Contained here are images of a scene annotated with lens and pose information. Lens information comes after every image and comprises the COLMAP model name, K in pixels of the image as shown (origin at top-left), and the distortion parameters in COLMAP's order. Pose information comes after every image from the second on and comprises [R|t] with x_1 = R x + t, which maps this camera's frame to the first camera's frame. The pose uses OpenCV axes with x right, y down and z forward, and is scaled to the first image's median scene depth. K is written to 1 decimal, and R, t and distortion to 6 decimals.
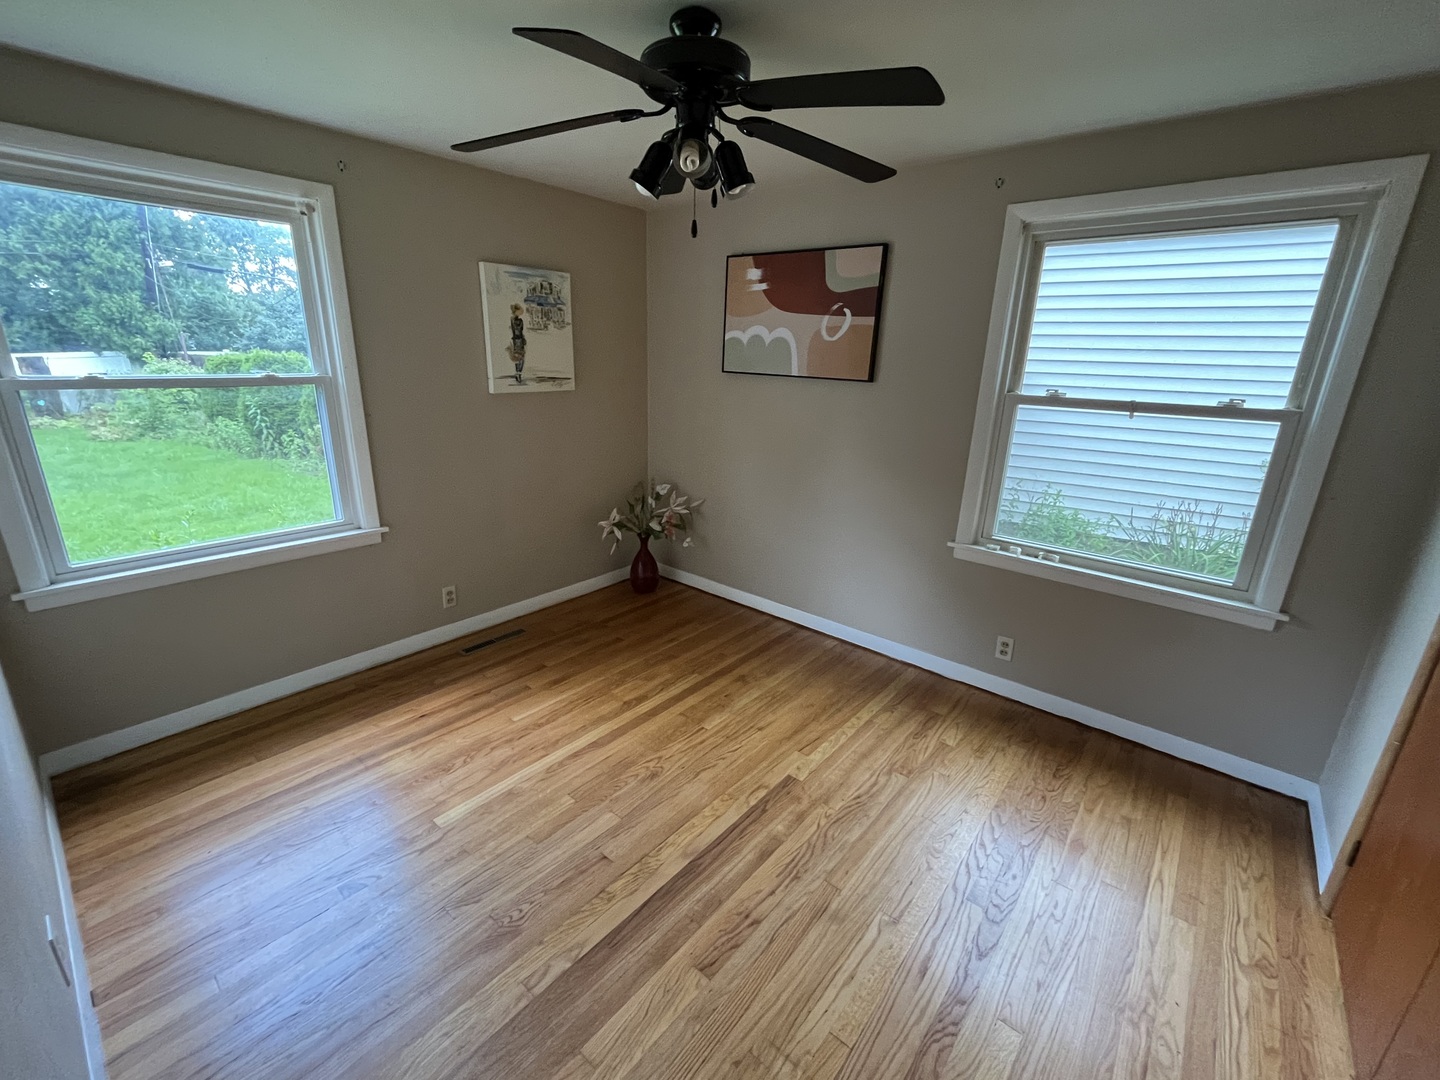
lens RADIAL K [[604.3, 0, 710.1], [0, 604.3, 540.1], [0, 0, 1]] dist [-0.002920, -0.000524]
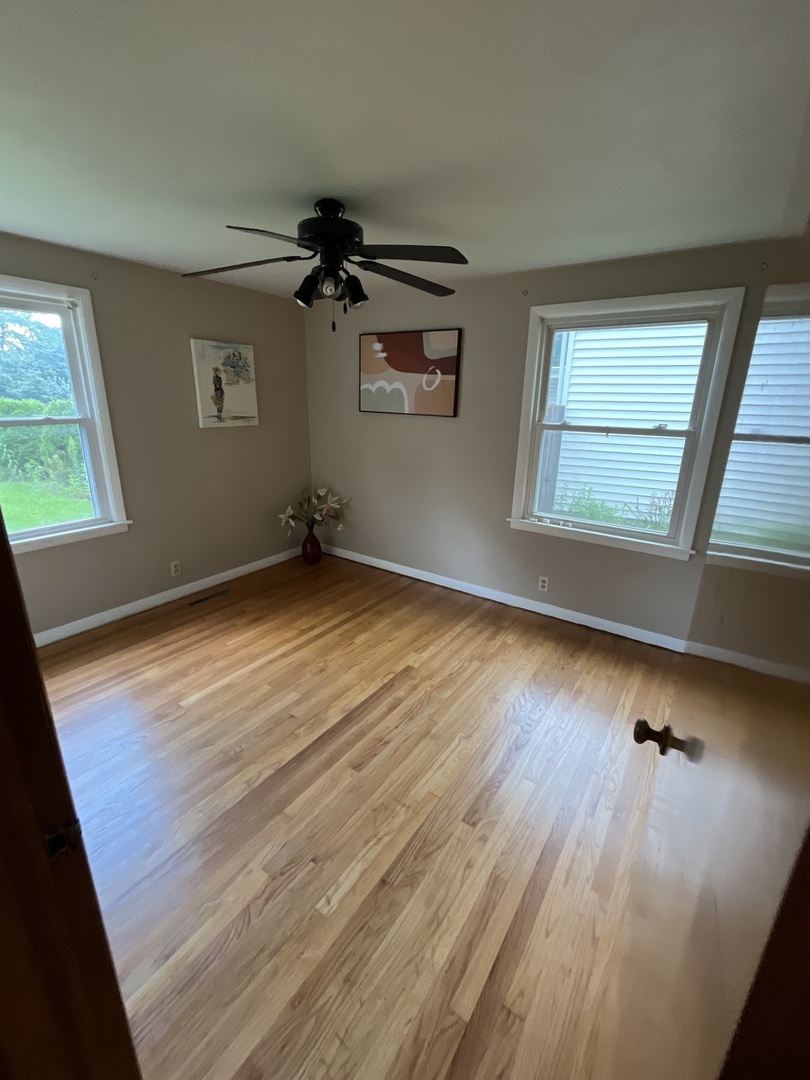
lens RADIAL K [[453.3, 0, 403.0], [0, 453.3, 535.5], [0, 0, 1]] dist [-0.002920, -0.000524]
pose [[0.995147, -0.036474, 0.091390, 0.019038], [0.036687, 0.999327, -0.000651, 0.045195], [-0.091304, 0.004001, 0.995815, -0.170852]]
